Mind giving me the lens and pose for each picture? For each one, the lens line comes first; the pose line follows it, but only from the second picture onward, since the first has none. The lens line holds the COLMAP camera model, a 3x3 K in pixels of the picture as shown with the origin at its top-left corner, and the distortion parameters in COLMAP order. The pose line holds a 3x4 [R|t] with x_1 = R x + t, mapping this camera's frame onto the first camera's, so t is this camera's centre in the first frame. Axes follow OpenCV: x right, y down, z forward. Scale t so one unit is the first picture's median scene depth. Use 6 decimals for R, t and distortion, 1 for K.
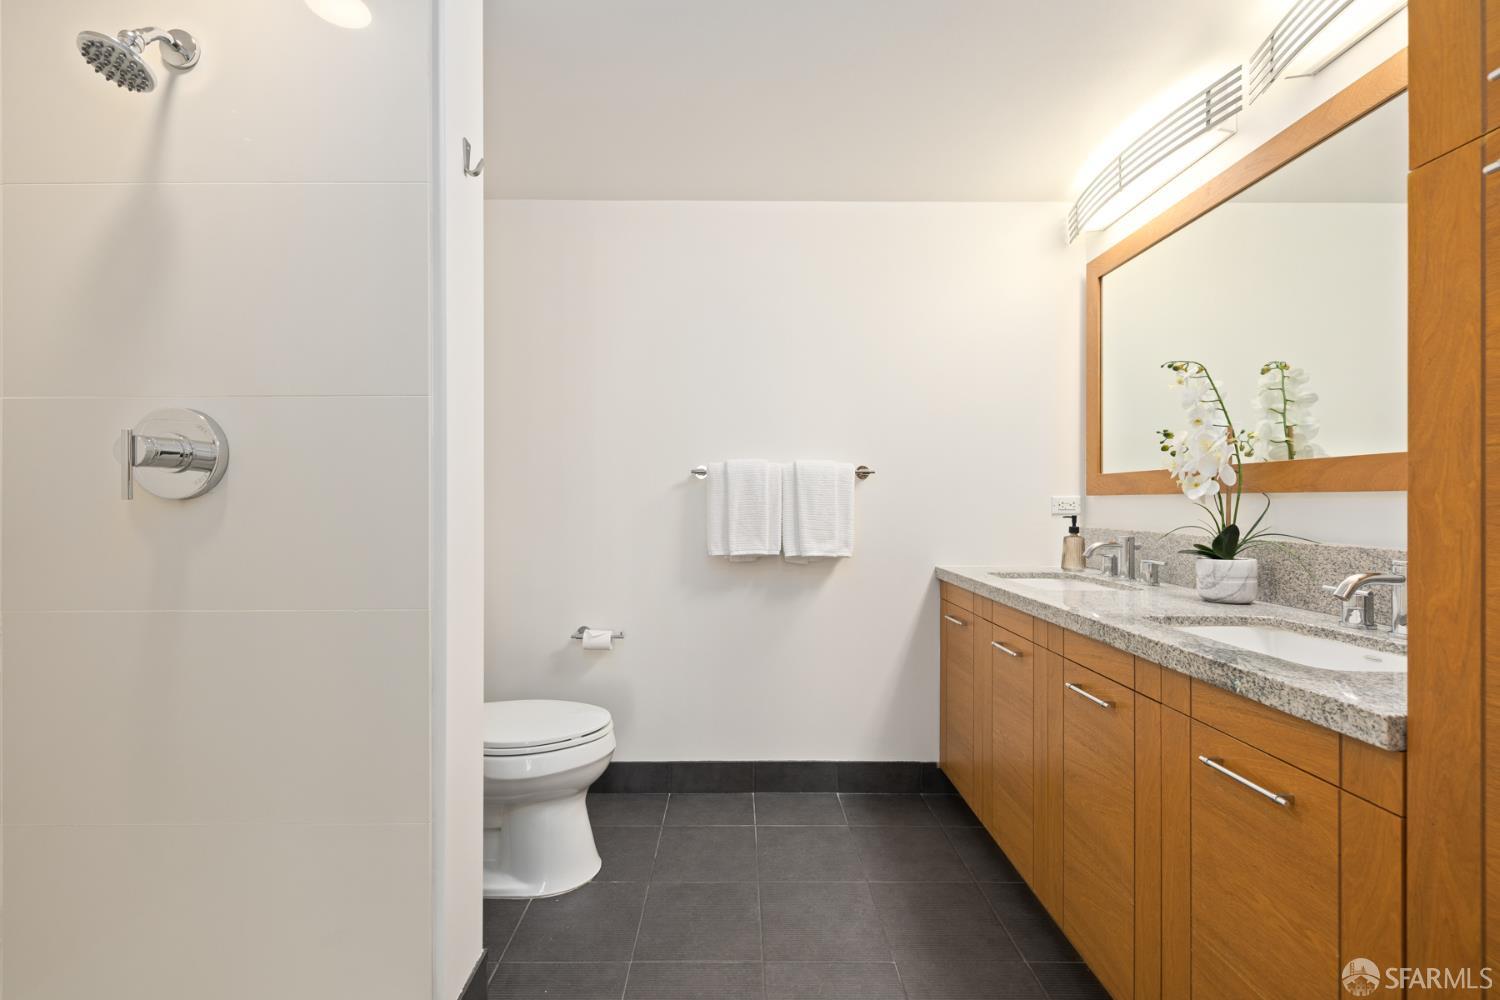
lens RADIAL K [[630.8, 0, 750.8], [0, 630.8, 503.7], [0, 0, 1]] dist [0.001547, -0.000464]
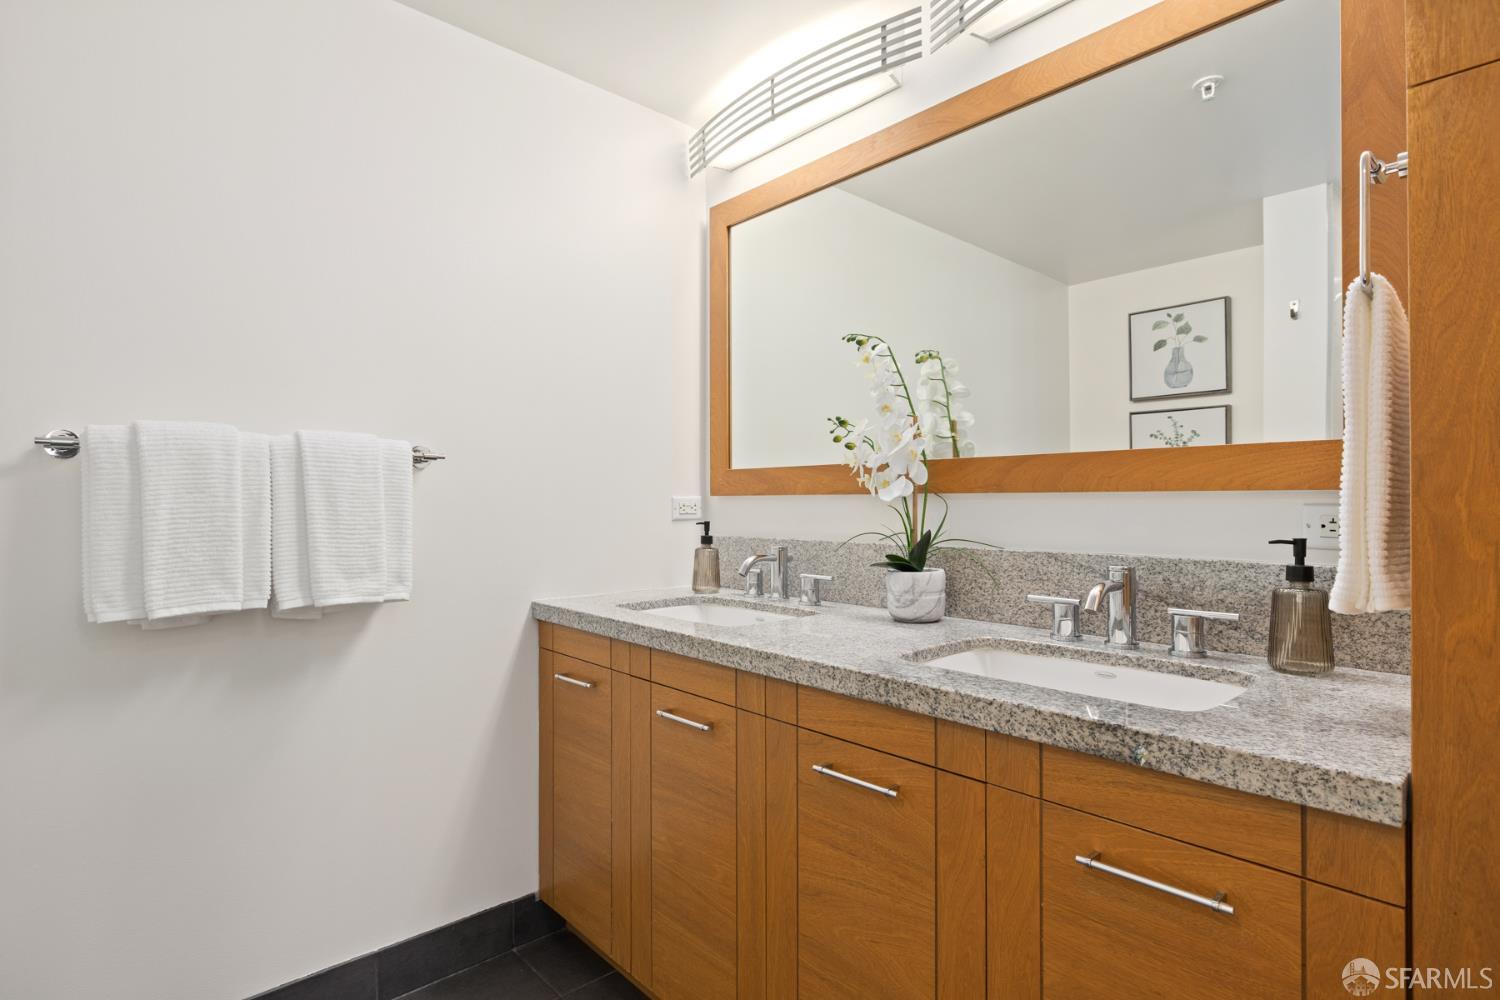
lens RADIAL K [[744.5, 0, 746.3], [0, 744.5, 499.6], [0, 0, 1]] dist [-0.008248, 0.002319]
pose [[0.752484, -0.001106, 0.658609, -0.084401], [0.005985, 0.999969, -0.005159, -0.004664], [-0.658583, 0.007824, 0.752467, 0.380499]]
